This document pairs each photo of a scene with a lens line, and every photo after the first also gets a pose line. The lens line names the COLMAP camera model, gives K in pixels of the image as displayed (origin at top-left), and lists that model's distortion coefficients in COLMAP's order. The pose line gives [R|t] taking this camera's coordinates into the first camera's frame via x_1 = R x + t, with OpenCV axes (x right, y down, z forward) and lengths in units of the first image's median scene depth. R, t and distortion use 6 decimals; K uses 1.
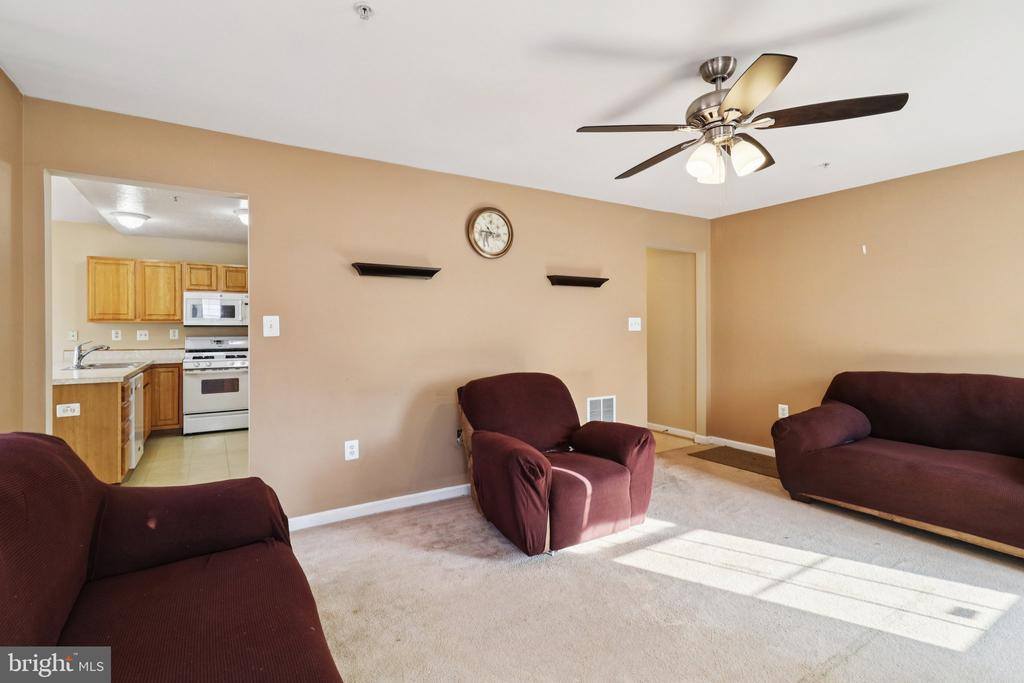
lens RADIAL K [[489.9, 0, 508.1], [0, 489.9, 326.7], [0, 0, 1]] dist [0.012705, -0.001156]
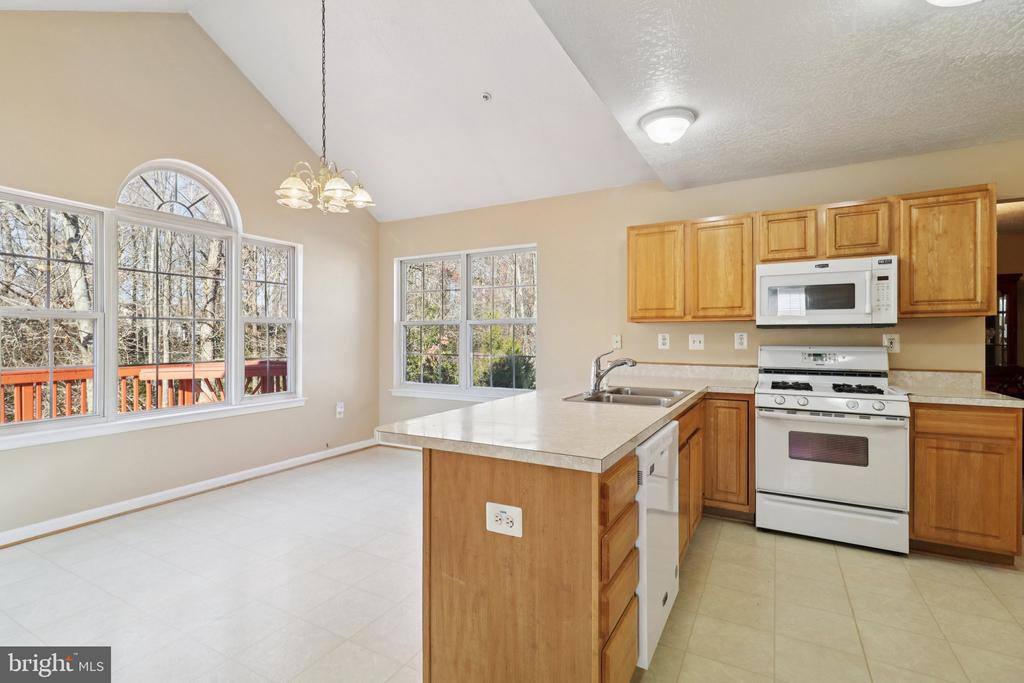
lens RADIAL K [[489.9, 0, 509.1], [0, 489.9, 336.9], [0, 0, 1]] dist [0.012705, -0.001156]
pose [[0.499786, 0.004484, -0.866137, -0.325381], [0.001598, 0.999980, 0.006099, 0.006685], [0.866147, -0.004432, 0.499769, 0.492918]]
